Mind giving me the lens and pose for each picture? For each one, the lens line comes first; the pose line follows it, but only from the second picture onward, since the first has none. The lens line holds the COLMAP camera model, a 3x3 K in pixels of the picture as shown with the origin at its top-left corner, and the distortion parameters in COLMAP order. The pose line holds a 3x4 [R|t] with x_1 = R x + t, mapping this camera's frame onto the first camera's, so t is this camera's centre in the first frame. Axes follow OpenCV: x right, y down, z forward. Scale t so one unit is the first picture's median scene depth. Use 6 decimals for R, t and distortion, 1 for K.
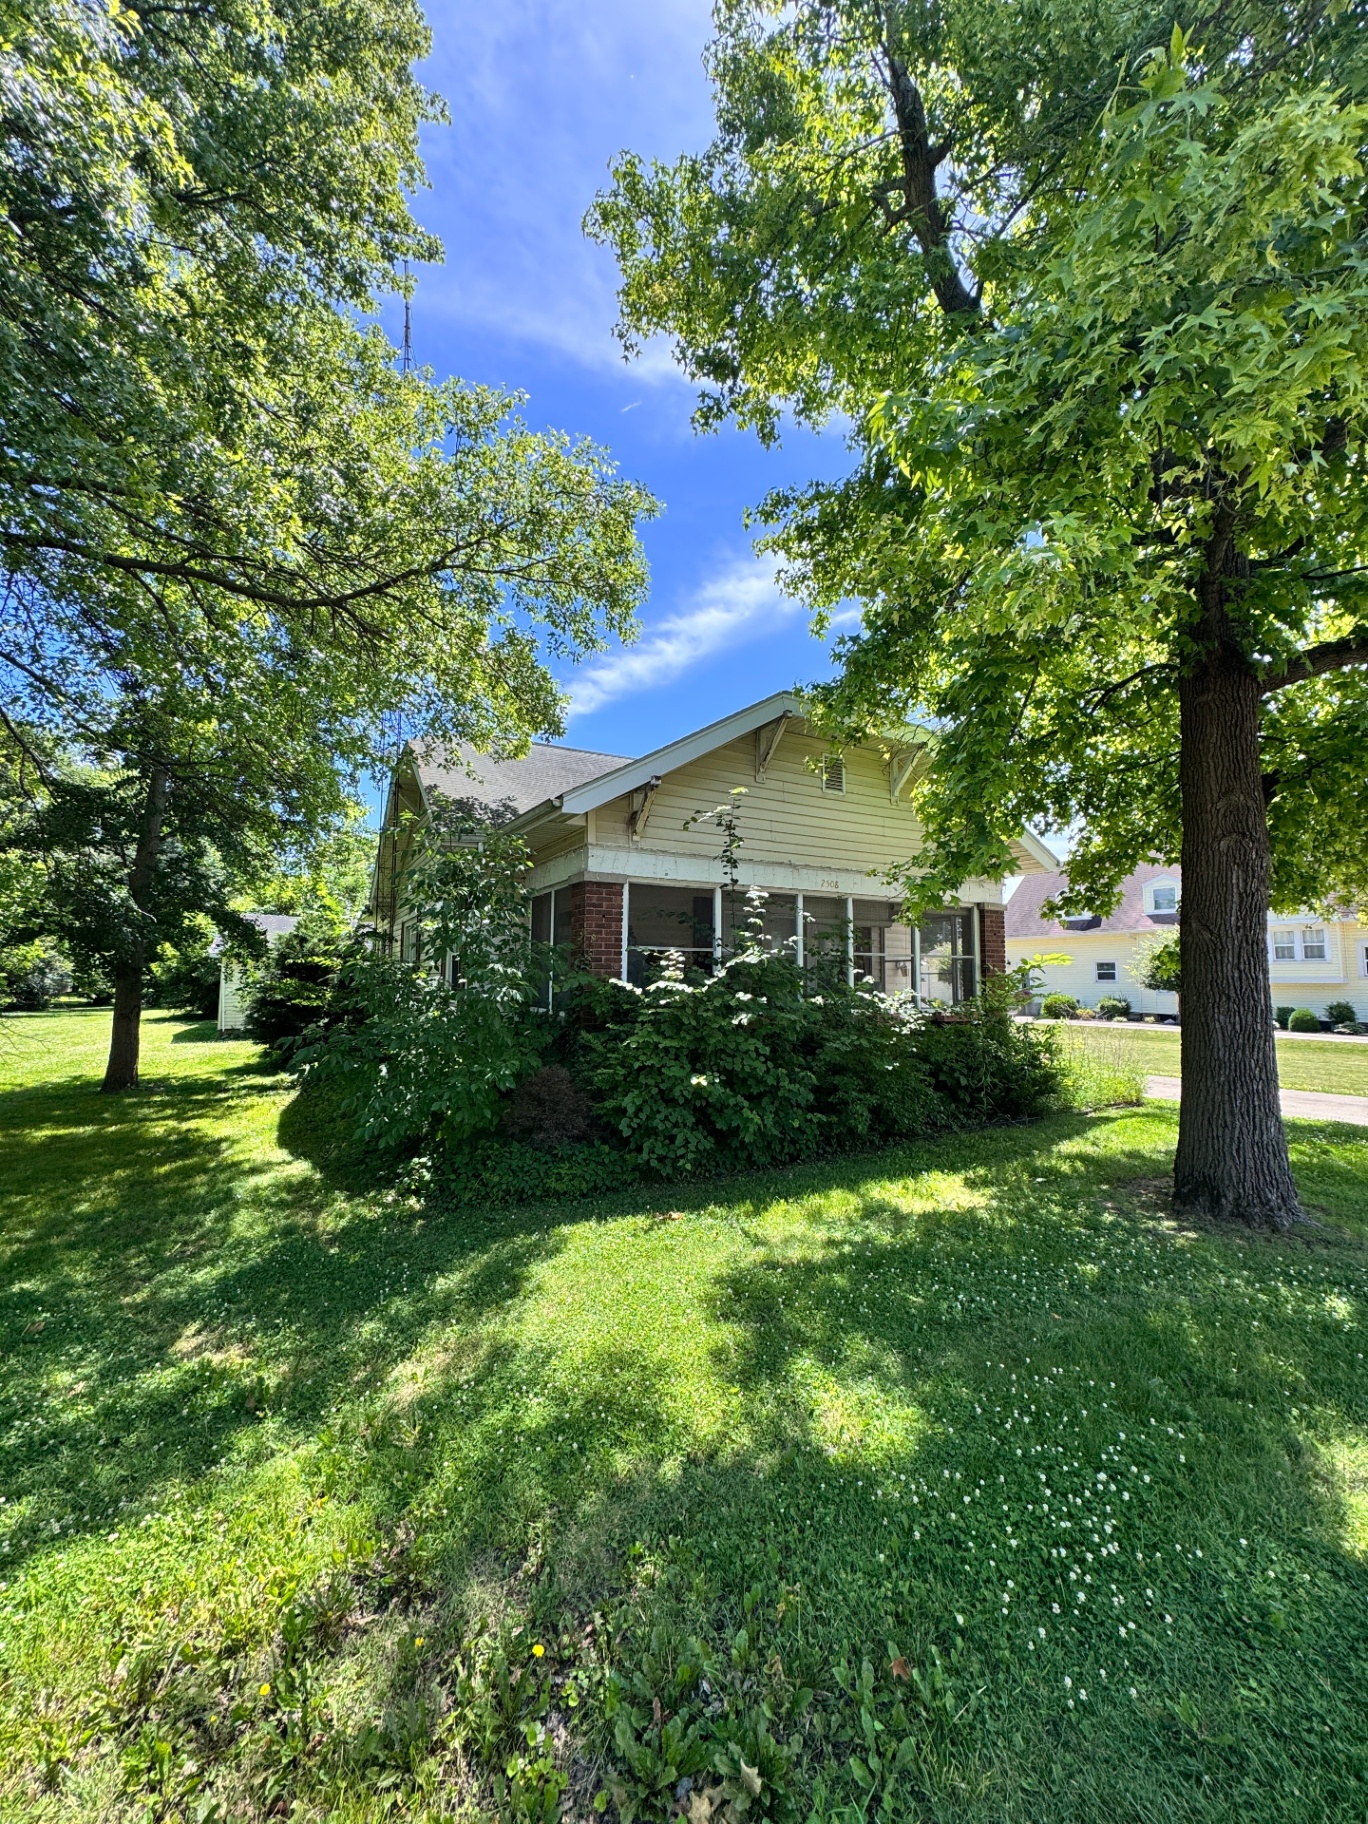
lens RADIAL K [[717.6, 0, 681.5], [0, 717.6, 912.0], [0, 0, 1]] dist [-0.005562, -0.001696]
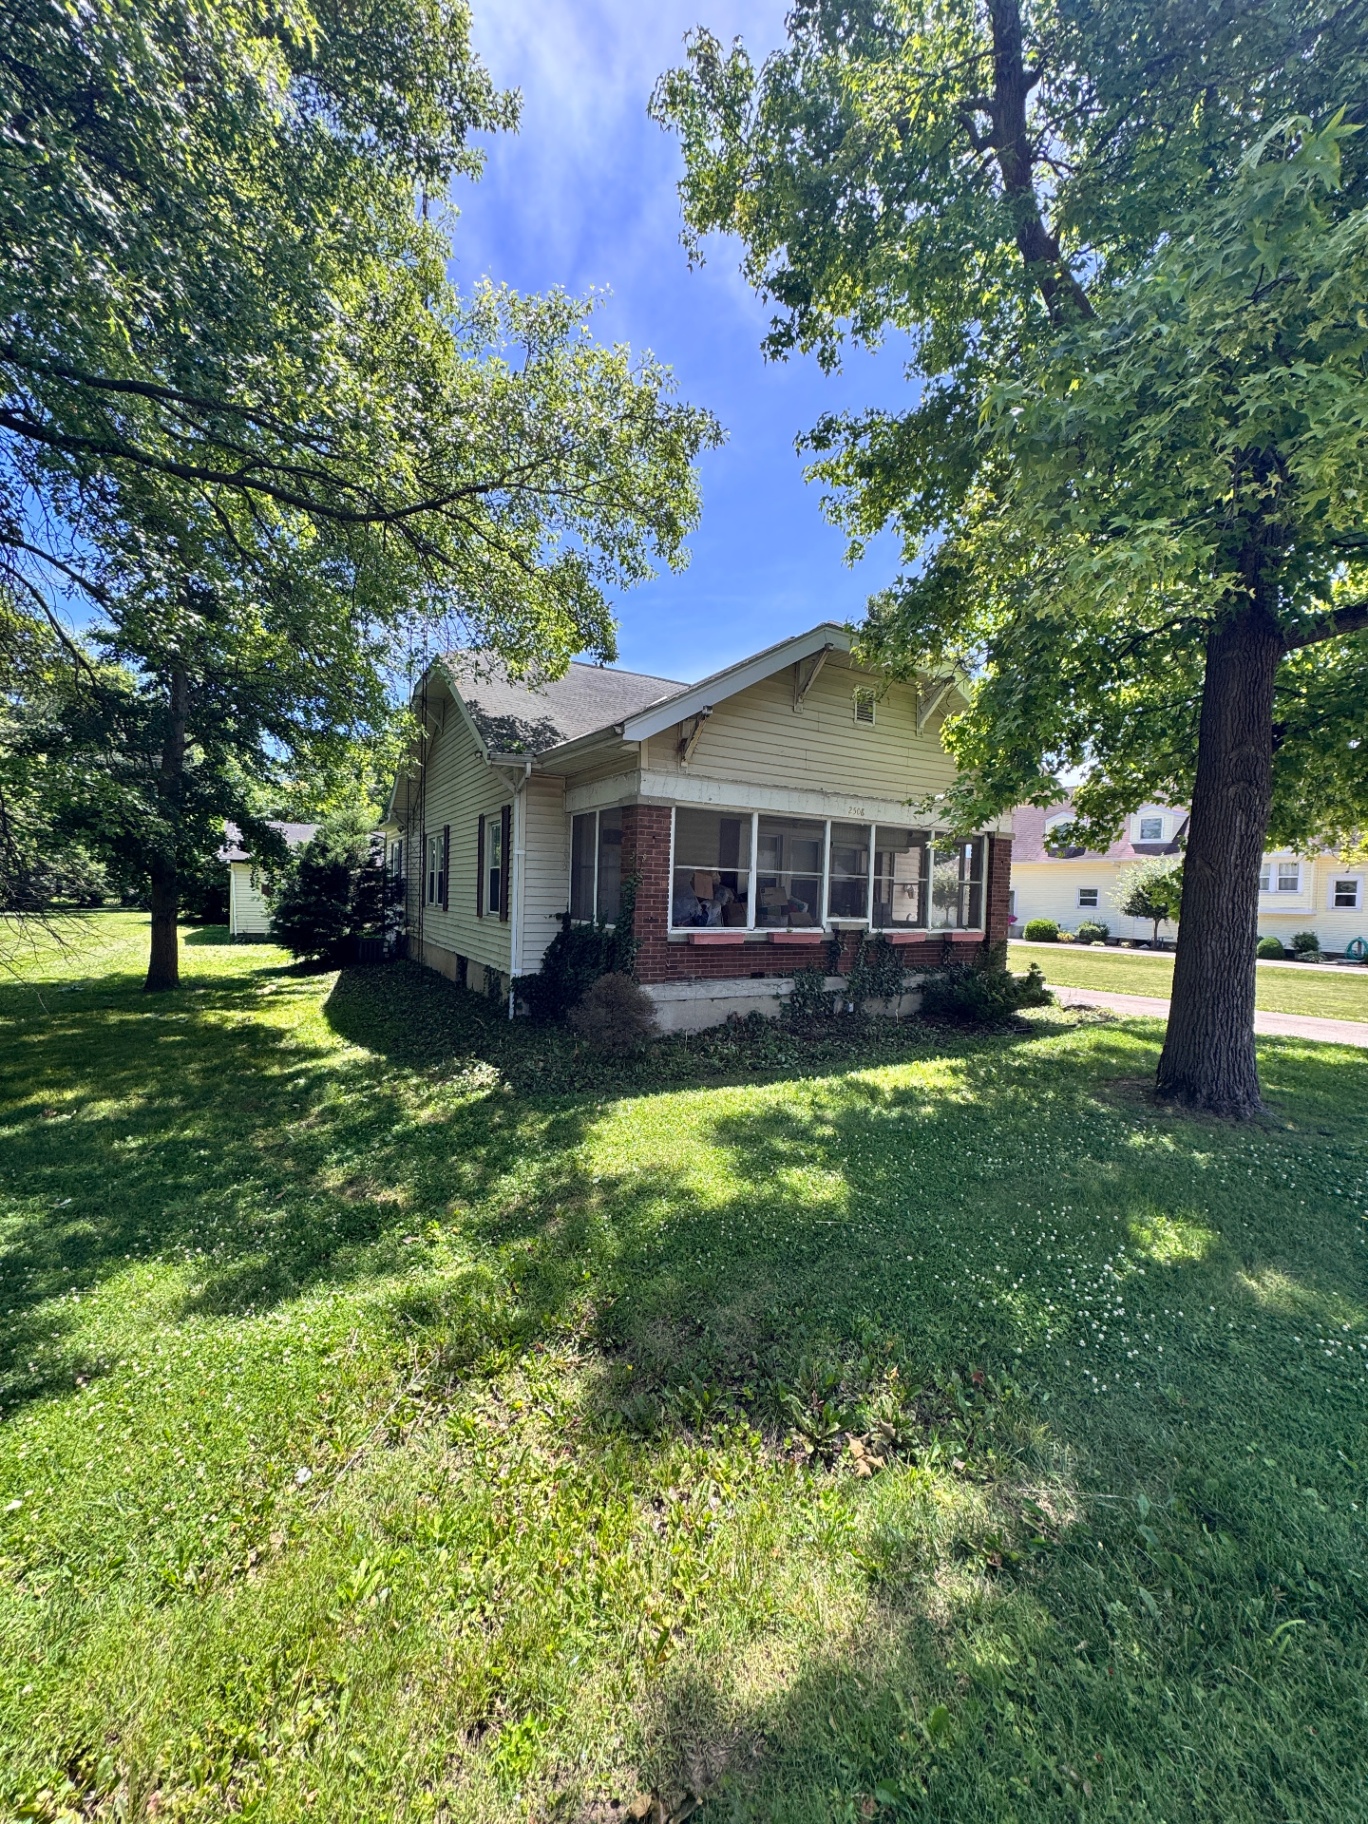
lens RADIAL K [[717.6, 0, 683.6], [0, 717.6, 914.7], [0, 0, 1]] dist [-0.005562, -0.001696]
pose [[0.999341, 0.024308, 0.026951, -0.087655], [-0.027405, 0.992250, 0.121201, -0.010675], [-0.023795, -0.121860, 0.992262, -0.080496]]
